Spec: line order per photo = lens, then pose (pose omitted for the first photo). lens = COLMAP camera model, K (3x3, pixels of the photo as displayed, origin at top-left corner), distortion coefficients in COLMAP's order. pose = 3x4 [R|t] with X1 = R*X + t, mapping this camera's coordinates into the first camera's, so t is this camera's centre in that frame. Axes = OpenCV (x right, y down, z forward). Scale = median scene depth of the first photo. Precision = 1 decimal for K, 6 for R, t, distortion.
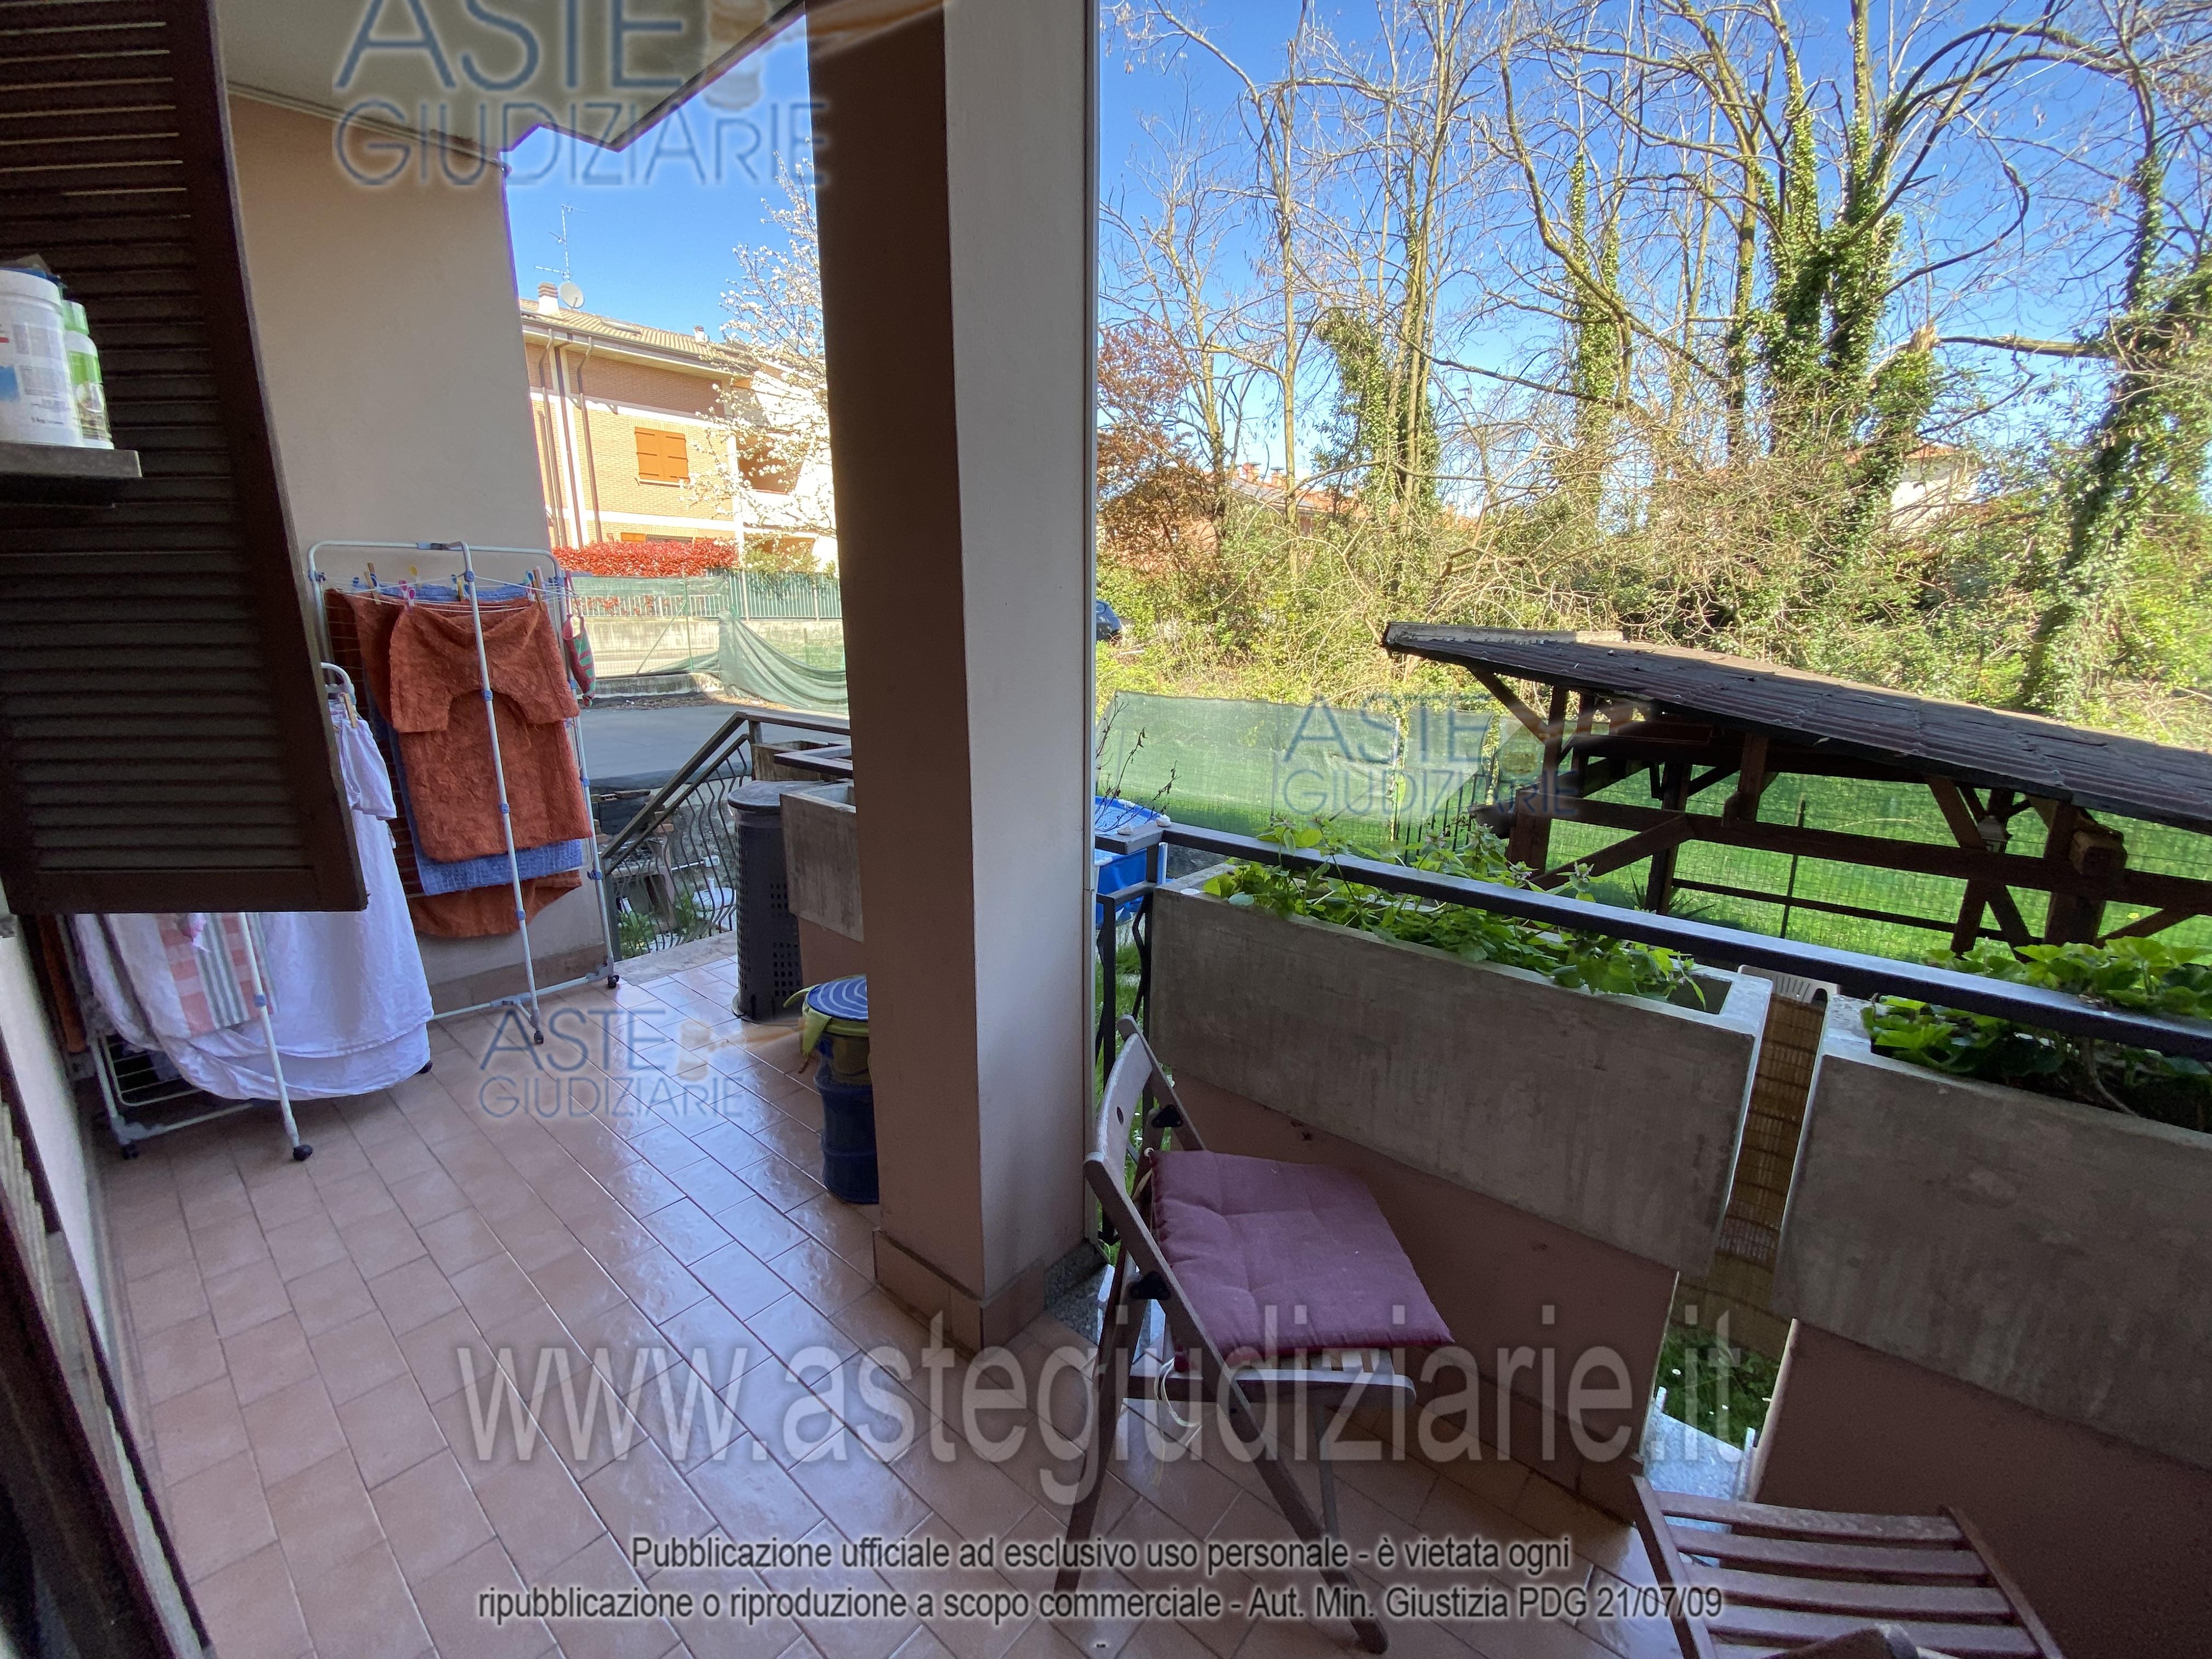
lens RADIAL K [[882.4, 0, 1108.6], [0, 882.4, 833.4], [0, 0, 1]] dist [0.025237, -0.025655]
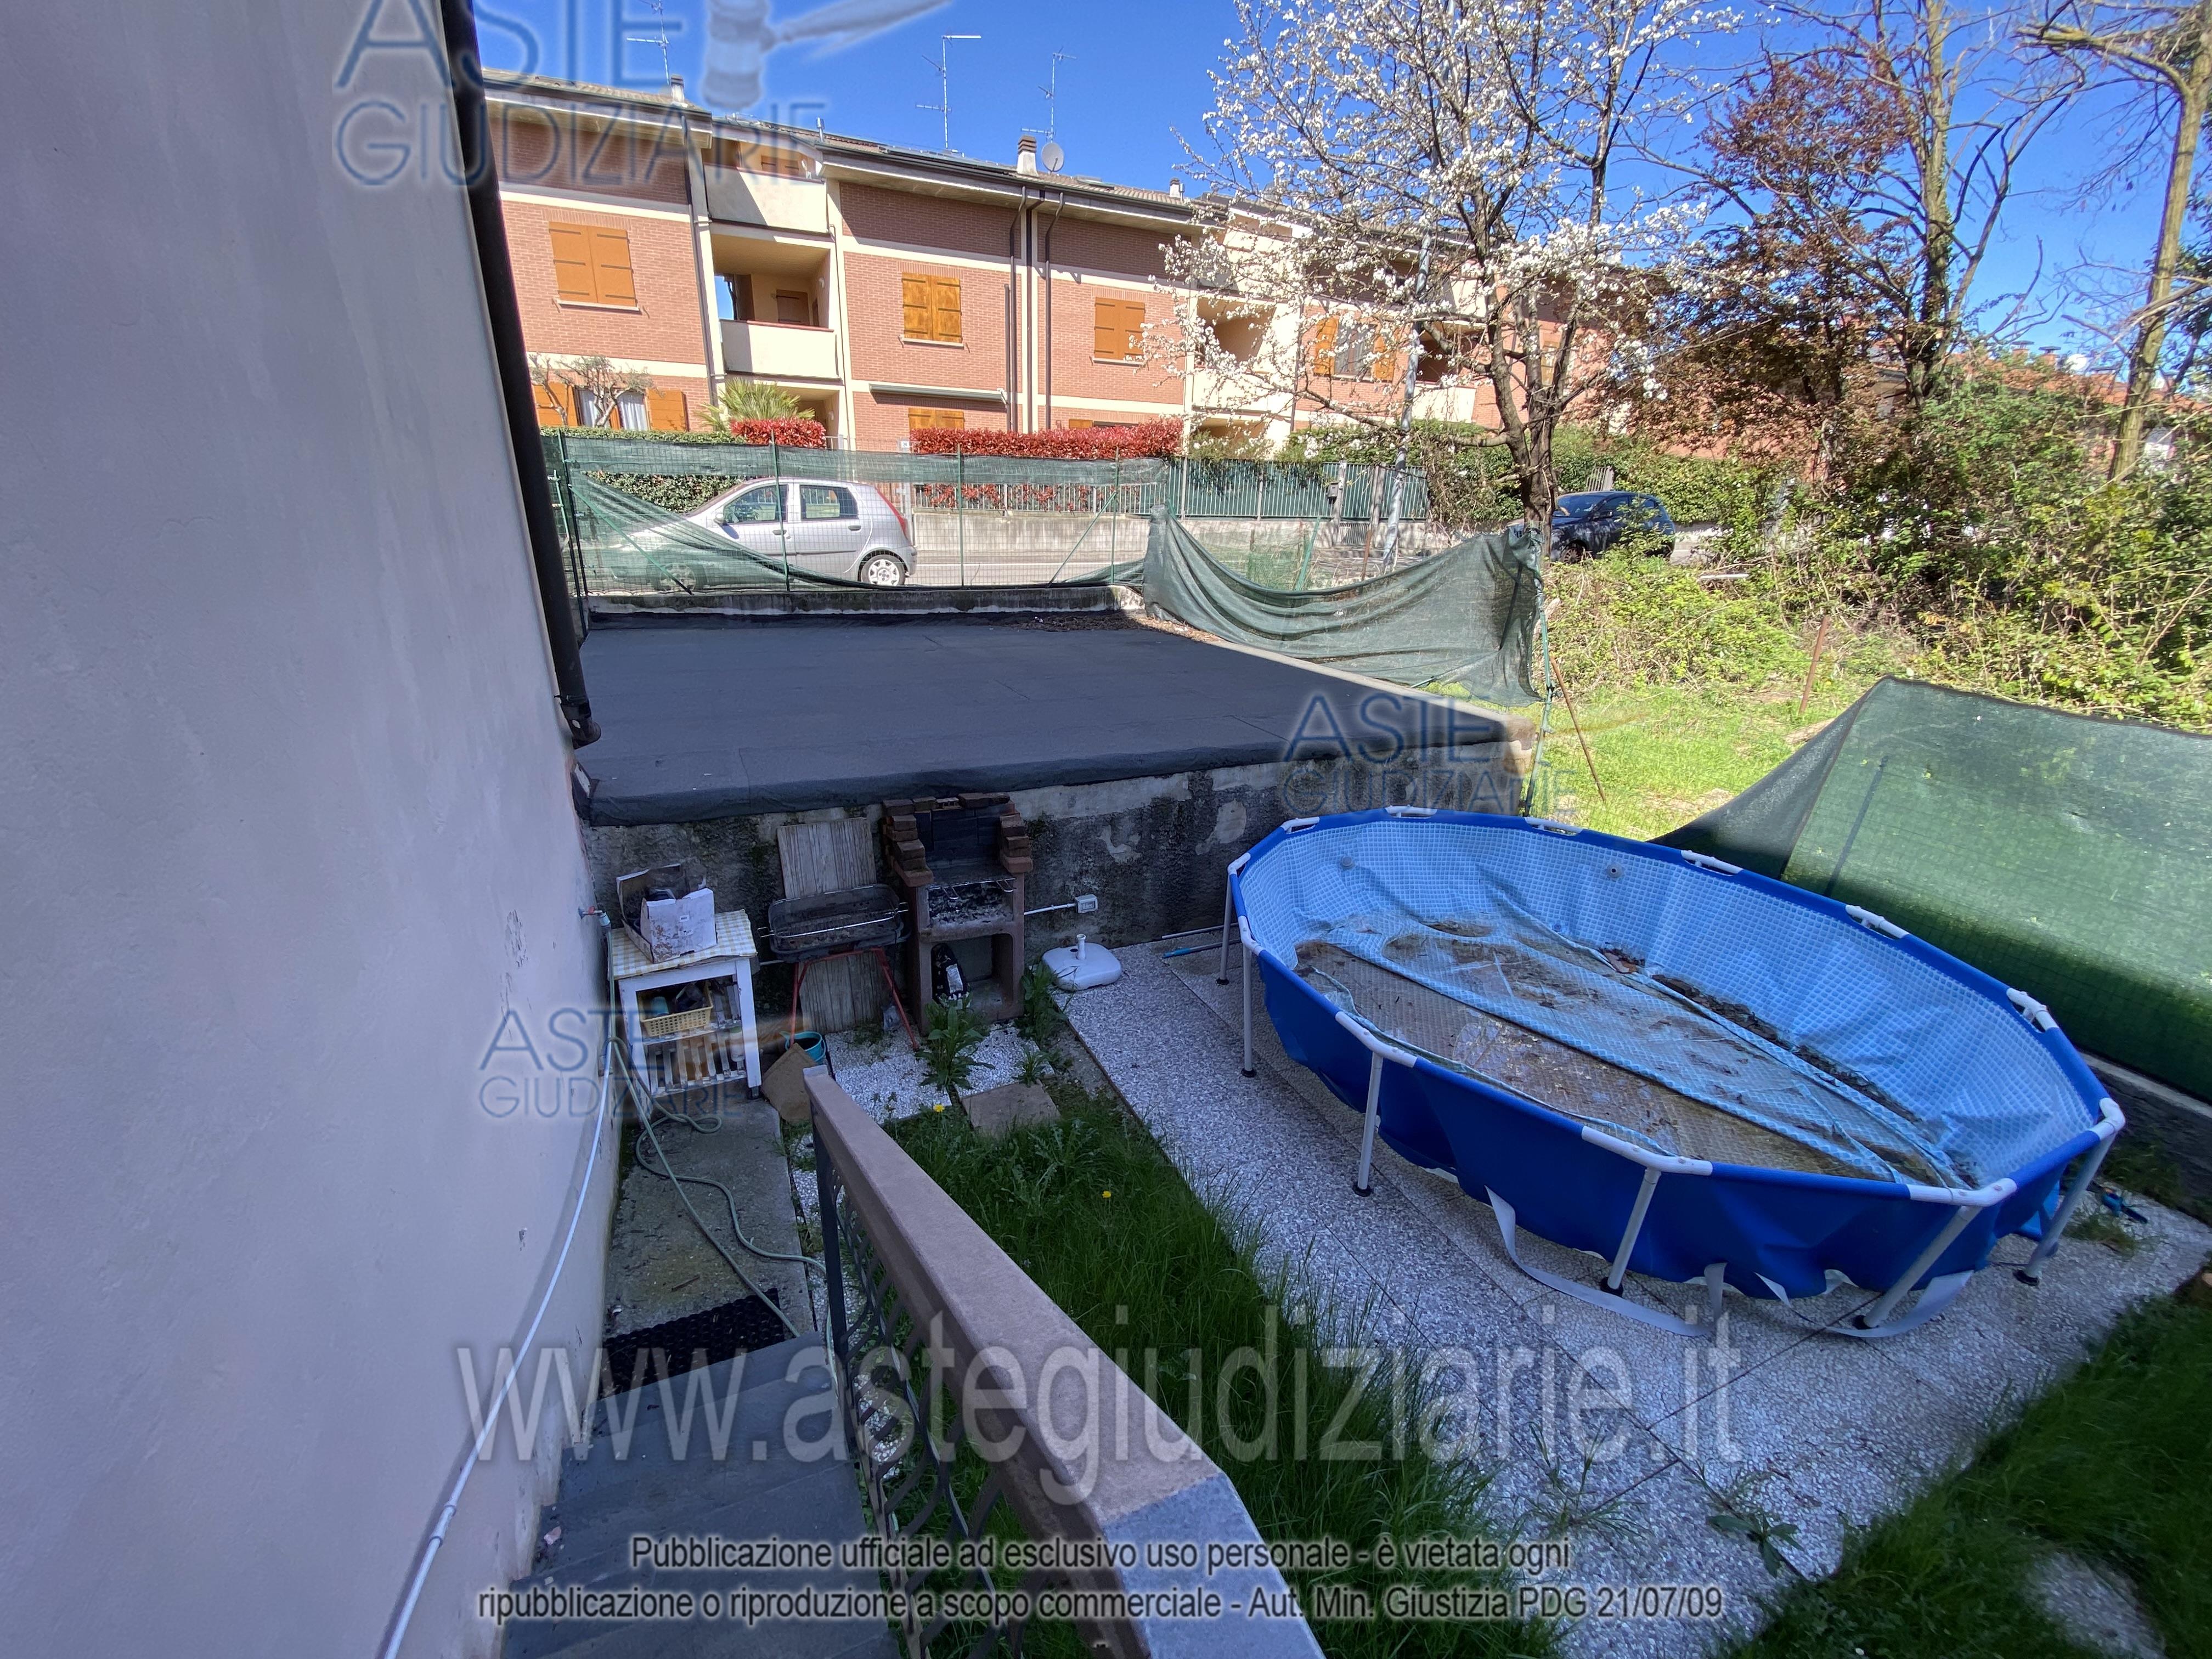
lens RADIAL K [[882.4, 0, 1108.6], [0, 882.4, 833.4], [0, 0, 1]] dist [0.025237, -0.025655]
pose [[0.898674, 0.163286, -0.407089, -0.076681], [-0.120445, 0.984313, 0.128926, -0.044018], [0.421755, -0.066831, 0.904244, 0.182380]]
